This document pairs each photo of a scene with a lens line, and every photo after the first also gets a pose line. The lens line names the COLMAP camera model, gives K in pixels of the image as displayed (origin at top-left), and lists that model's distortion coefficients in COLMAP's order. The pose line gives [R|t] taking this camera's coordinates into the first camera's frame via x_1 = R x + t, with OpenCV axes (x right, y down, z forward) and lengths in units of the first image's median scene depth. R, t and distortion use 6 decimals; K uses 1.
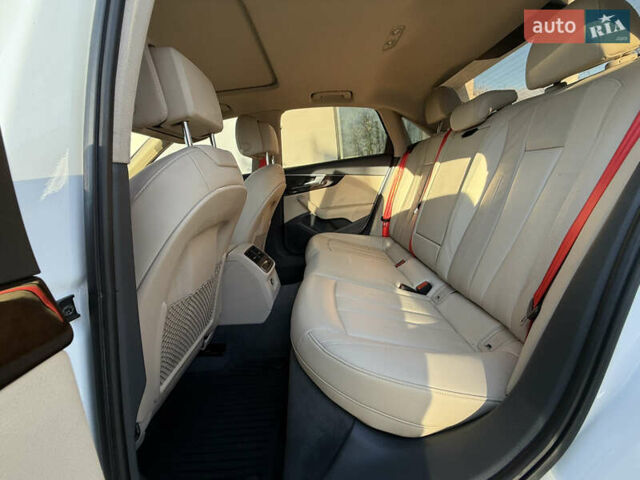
lens RADIAL K [[254.9, 0, 317.5], [0, 254.9, 241.2], [0, 0, 1]] dist [0.000764, 0.000563]
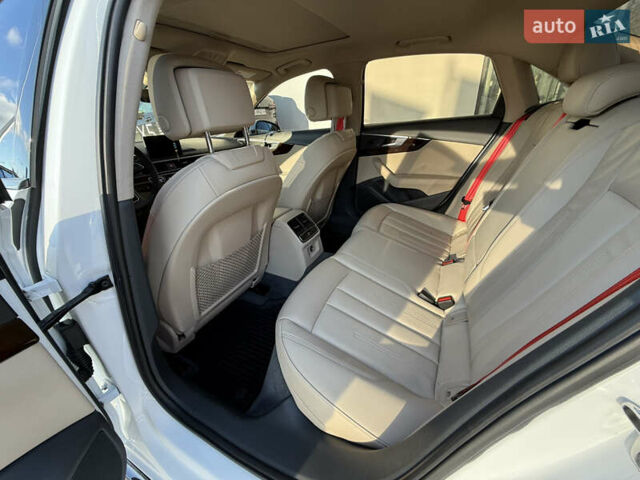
lens RADIAL K [[254.9, 0, 317.6], [0, 254.9, 240.1], [0, 0, 1]] dist [0.000764, 0.000563]
pose [[0.895040, 0.236842, -0.377901, 0.423111], [-0.133834, 0.950921, 0.278993, -0.317204], [0.425431, -0.199134, 0.882810, 0.051439]]
